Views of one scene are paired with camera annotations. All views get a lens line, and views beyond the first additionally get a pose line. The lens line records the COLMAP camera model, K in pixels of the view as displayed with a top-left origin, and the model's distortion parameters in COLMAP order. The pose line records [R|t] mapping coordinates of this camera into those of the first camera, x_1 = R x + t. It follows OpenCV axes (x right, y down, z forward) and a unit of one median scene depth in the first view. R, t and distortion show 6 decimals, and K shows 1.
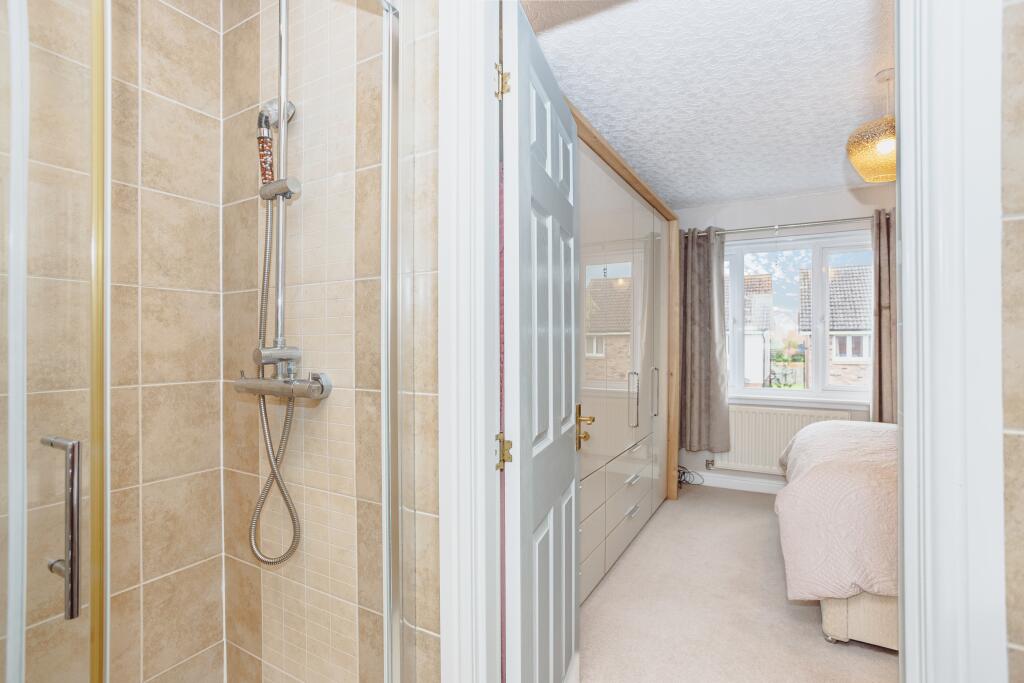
lens RADIAL K [[490.4, 0, 508.1], [0, 490.4, 342.4], [0, 0, 1]] dist [-0.037856, 0.020605]
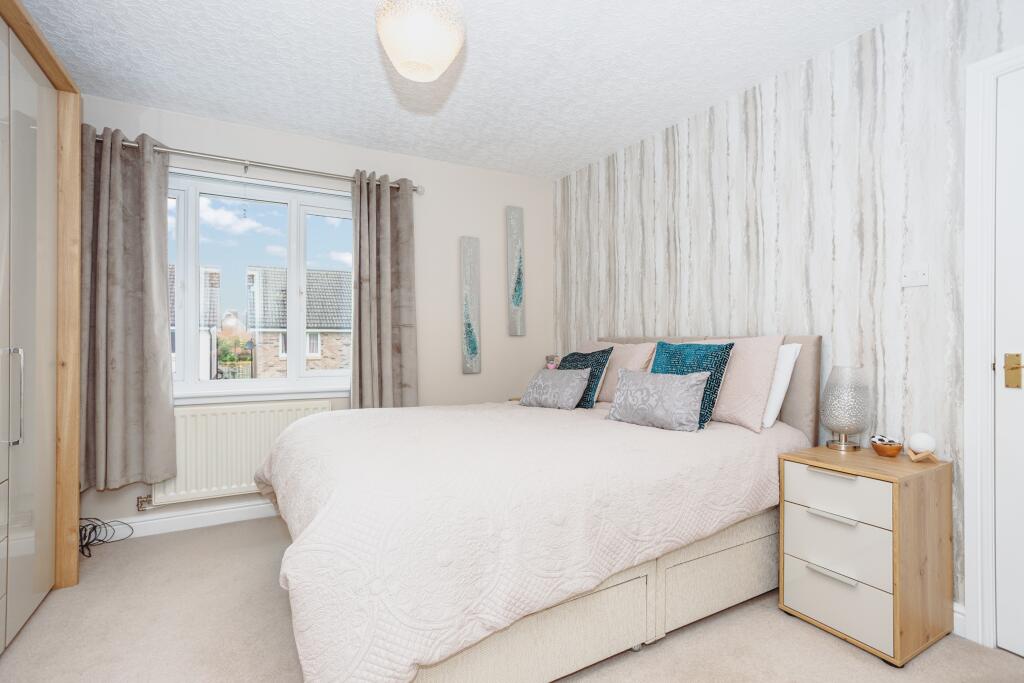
lens RADIAL K [[490.4, 0, 508.1], [0, 490.4, 342.4], [0, 0, 1]] dist [-0.037856, 0.020605]
pose [[0.507326, 0.000070, 0.861754, 0.107058], [0.000107, 1.000000, -0.000145, 0.037416], [-0.861754, 0.000166, 0.507326, 0.256555]]
